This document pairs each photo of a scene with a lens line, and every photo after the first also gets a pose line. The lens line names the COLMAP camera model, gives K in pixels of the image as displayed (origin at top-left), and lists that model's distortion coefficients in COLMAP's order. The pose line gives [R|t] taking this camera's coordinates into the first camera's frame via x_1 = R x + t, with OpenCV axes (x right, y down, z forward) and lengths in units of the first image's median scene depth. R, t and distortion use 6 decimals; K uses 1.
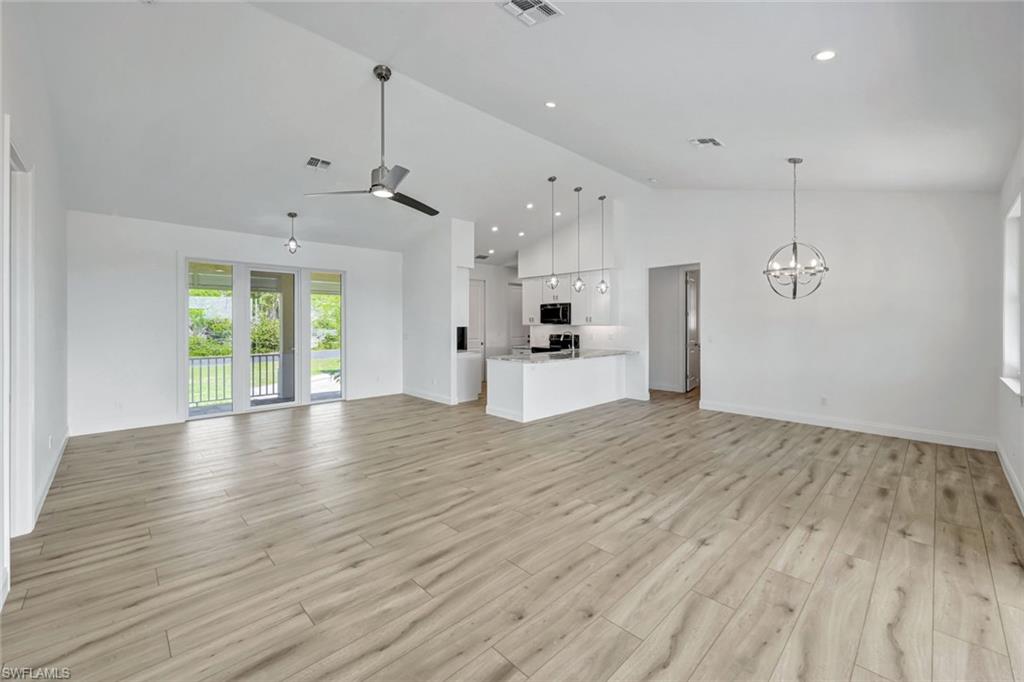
lens RADIAL K [[418.9, 0, 505.3], [0, 418.9, 321.9], [0, 0, 1]] dist [0.003648, 0.000143]
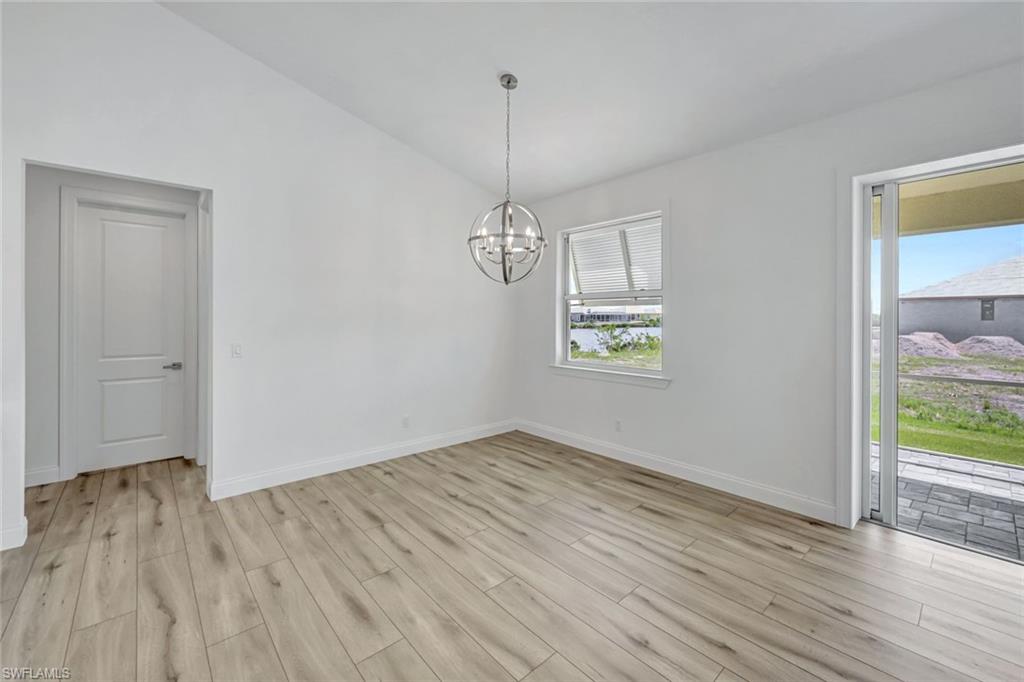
lens RADIAL K [[418.9, 0, 515.7], [0, 418.9, 321.2], [0, 0, 1]] dist [0.003648, 0.000143]
pose [[0.021031, -0.005792, 0.999762, 0.014600], [-0.004314, 0.999973, 0.005884, 0.001587], [-0.999770, -0.004437, 0.021005, 1.337311]]
